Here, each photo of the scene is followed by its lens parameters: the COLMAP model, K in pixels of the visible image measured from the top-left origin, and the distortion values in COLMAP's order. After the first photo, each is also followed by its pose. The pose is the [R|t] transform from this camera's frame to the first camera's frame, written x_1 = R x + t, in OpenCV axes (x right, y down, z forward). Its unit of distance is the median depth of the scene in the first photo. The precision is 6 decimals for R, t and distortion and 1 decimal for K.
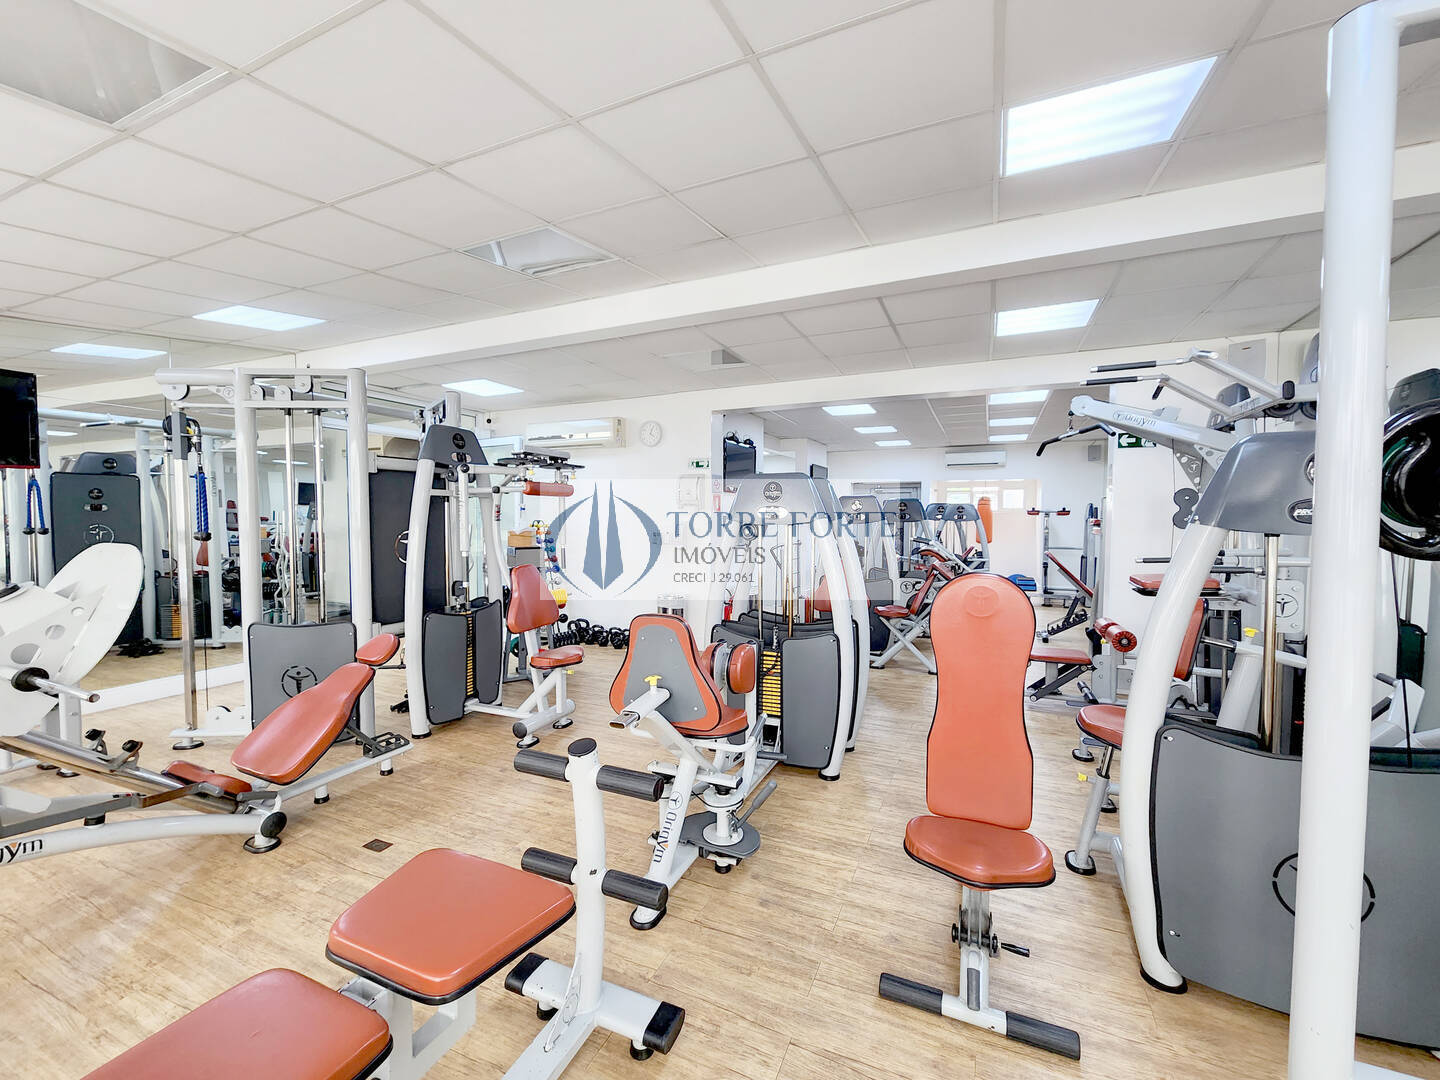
lens RADIAL K [[590.2, 0, 722.5], [0, 590.2, 544.7], [0, 0, 1]] dist [-0.003383, -0.000036]
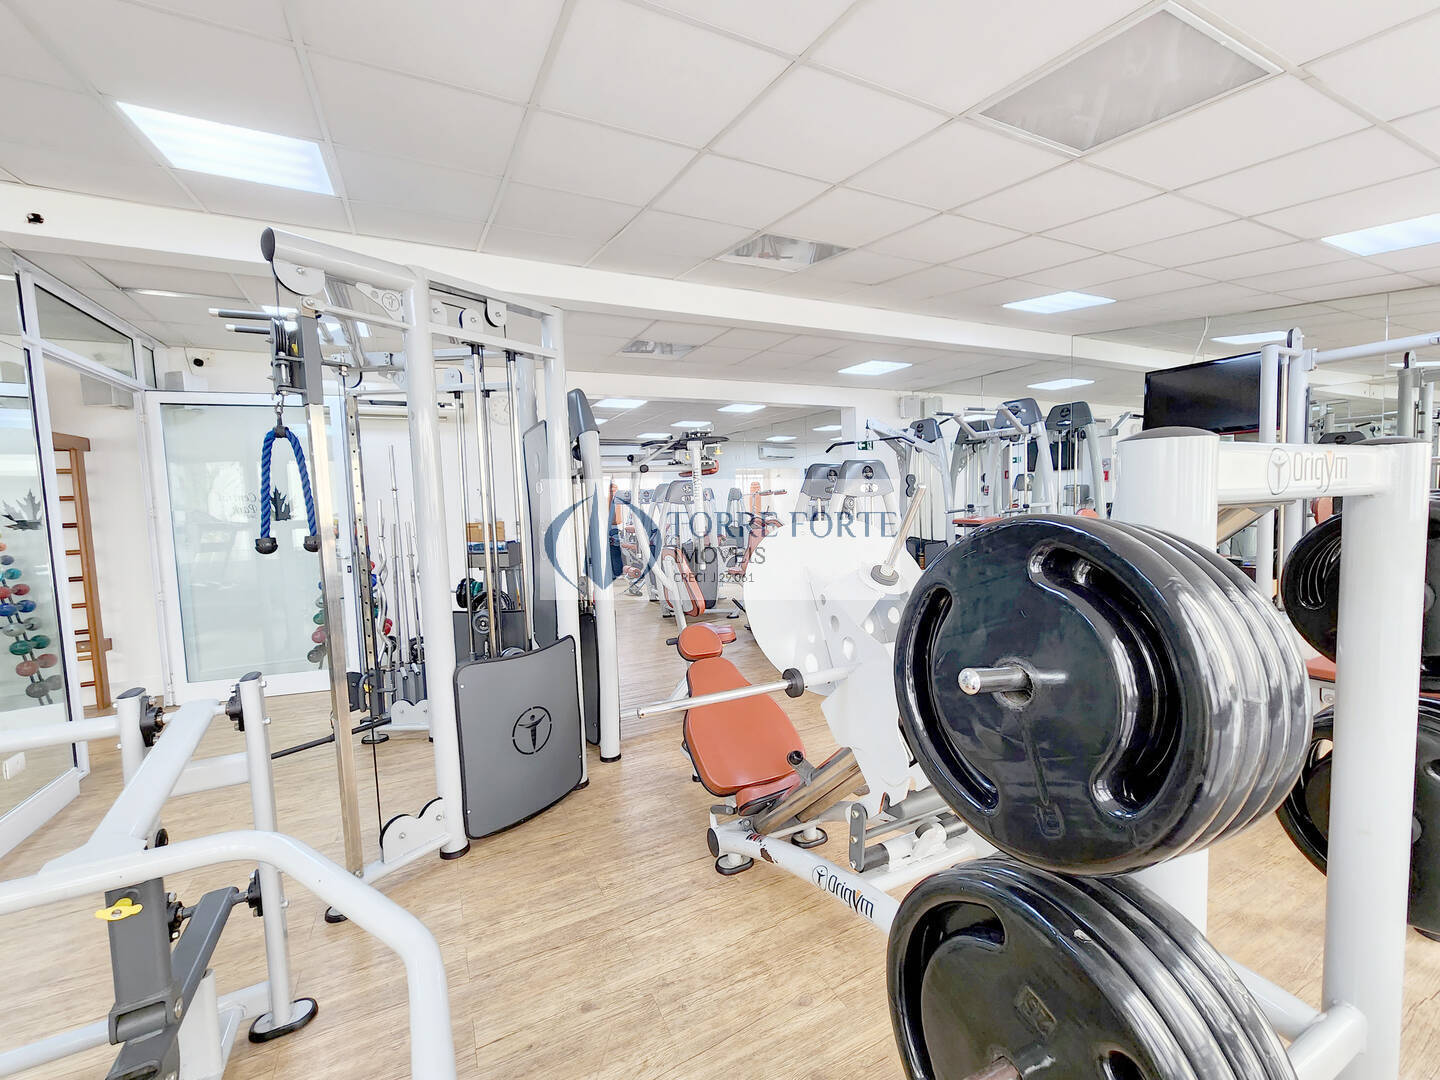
lens RADIAL K [[590.2, 0, 722.5], [0, 590.2, 544.7], [0, 0, 1]] dist [-0.003383, -0.000036]
pose [[0.642176, -0.074426, 0.762935, -1.102743], [0.059261, 0.997117, 0.047390, -0.016185], [-0.764263, 0.014780, 0.644735, 0.351154]]
